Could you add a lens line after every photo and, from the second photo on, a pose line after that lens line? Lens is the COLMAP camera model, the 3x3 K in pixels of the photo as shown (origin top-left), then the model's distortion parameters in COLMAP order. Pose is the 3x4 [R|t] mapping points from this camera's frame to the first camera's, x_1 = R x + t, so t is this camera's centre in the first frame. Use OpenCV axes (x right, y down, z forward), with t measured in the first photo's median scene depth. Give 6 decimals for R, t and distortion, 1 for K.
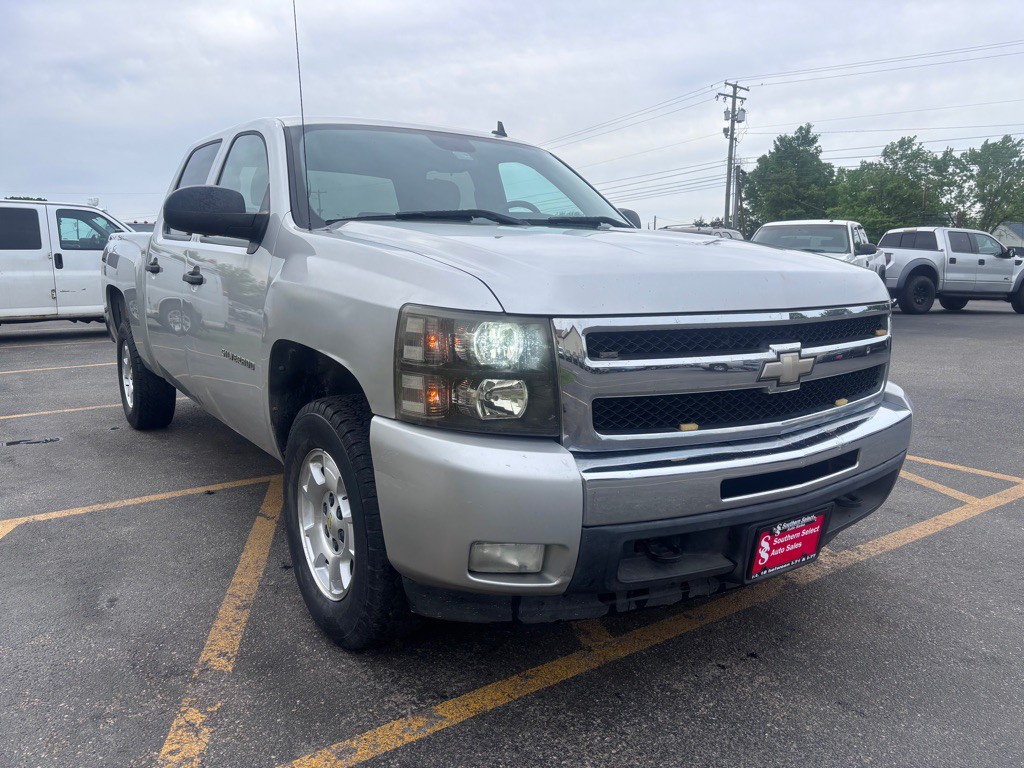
lens RADIAL K [[775.2, 0, 515.2], [0, 775.2, 388.1], [0, 0, 1]] dist [0.038749, -0.043262]
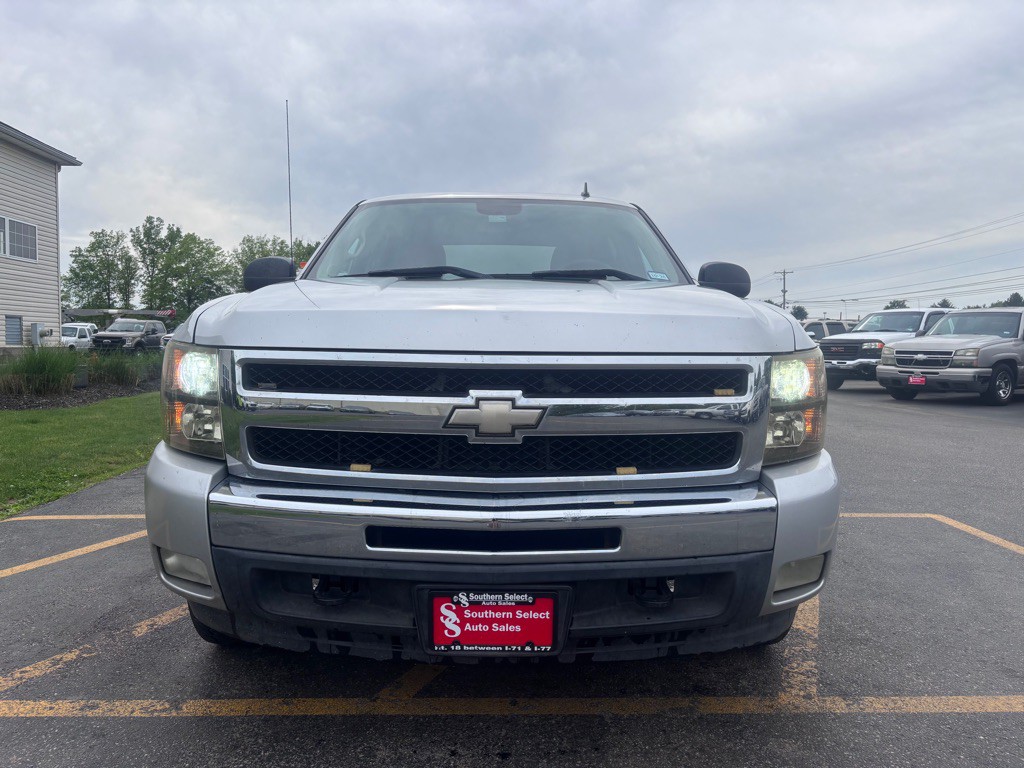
lens RADIAL K [[775.2, 0, 511.5], [0, 775.2, 380.0], [0, 0, 1]] dist [0.038749, -0.043262]
pose [[0.823879, 0.035815, -0.565633, 0.863137], [-0.098835, 0.991789, -0.081160, 0.001715], [0.558082, 0.122771, 0.820654, 0.275775]]
